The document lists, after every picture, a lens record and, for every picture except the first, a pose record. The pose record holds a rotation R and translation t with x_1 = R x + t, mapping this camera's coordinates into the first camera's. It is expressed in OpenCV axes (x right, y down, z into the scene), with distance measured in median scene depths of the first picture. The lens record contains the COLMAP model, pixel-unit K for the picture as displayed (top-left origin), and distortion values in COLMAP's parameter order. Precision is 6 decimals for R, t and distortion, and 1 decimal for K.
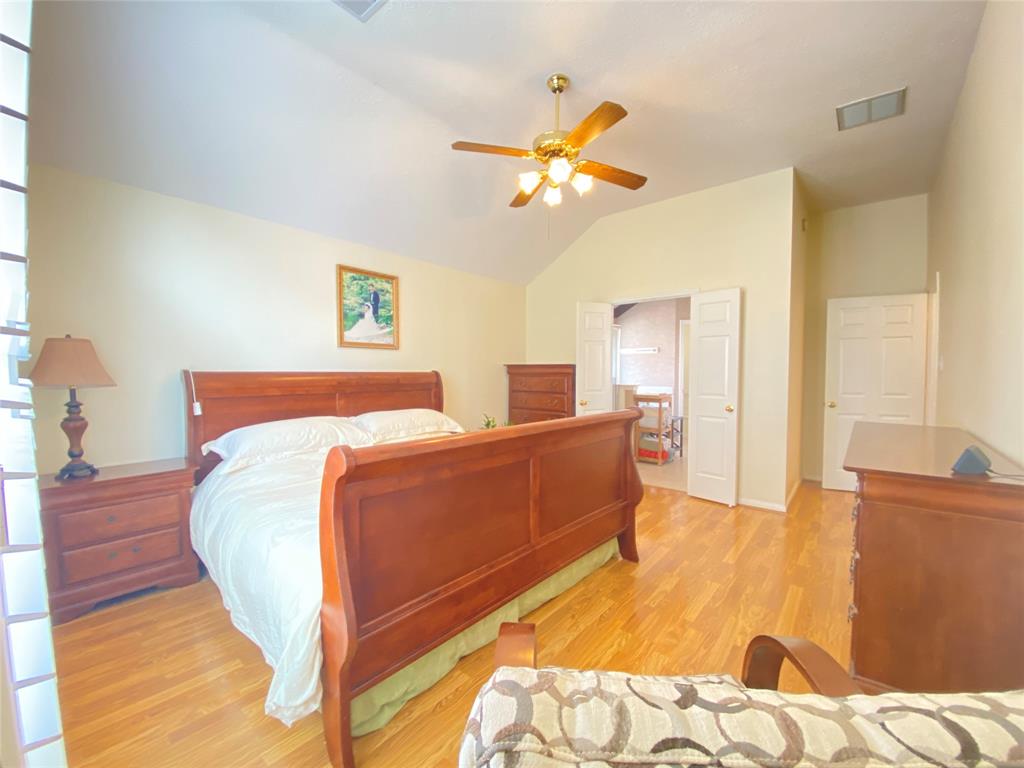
lens RADIAL K [[420.1, 0, 516.0], [0, 420.1, 389.1], [0, 0, 1]] dist [-0.003893, -0.005368]
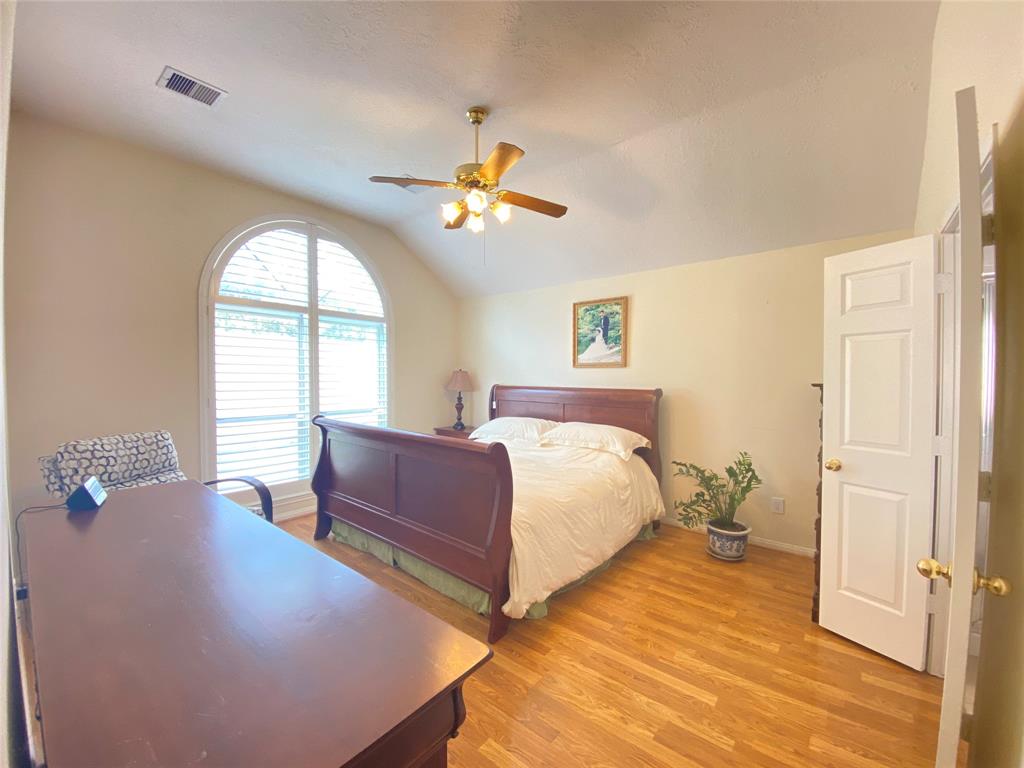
lens RADIAL K [[420.1, 0, 511.2], [0, 420.1, 382.1], [0, 0, 1]] dist [-0.003893, -0.005368]
pose [[-0.000340, 0.014934, -0.999888, 0.804123], [-0.048904, 0.998692, 0.014933, -0.062578], [0.998803, 0.048904, 0.000391, 0.771778]]
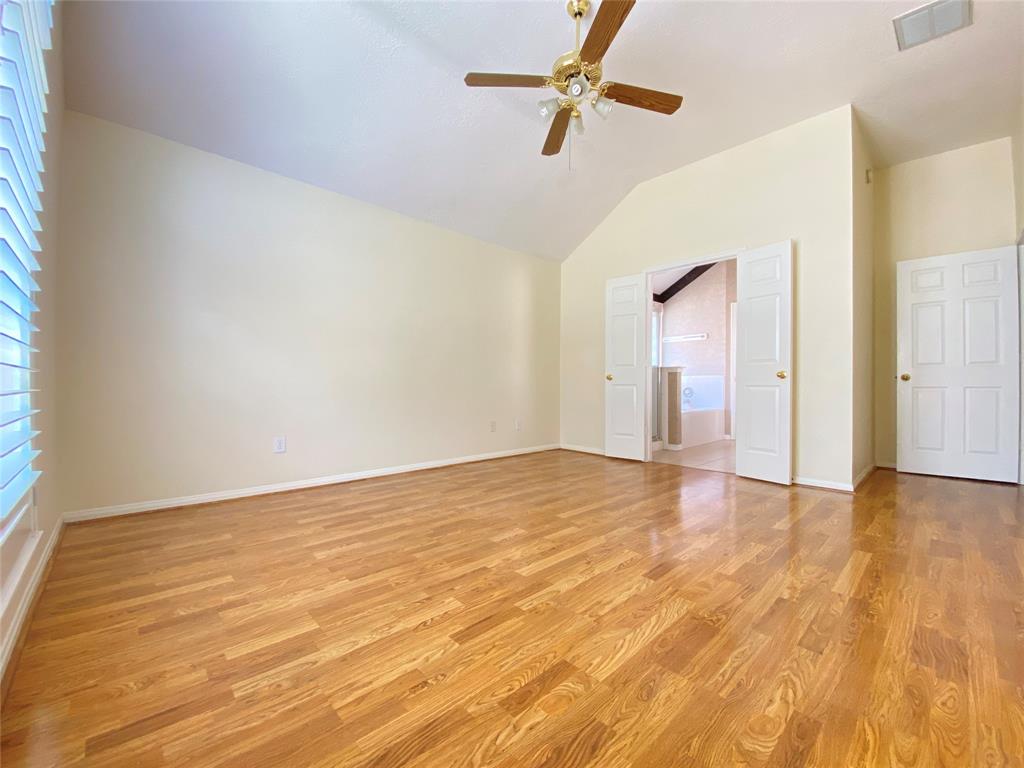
lens RADIAL K [[420.1, 0, 514.9], [0, 420.1, 386.8], [0, 0, 1]] dist [-0.003893, -0.005368]
pose [[0.993209, 0.004370, -0.116265, 0.048721], [-0.008982, 0.999192, -0.039169, 0.121372], [0.116000, 0.039947, 0.992446, 0.048955]]
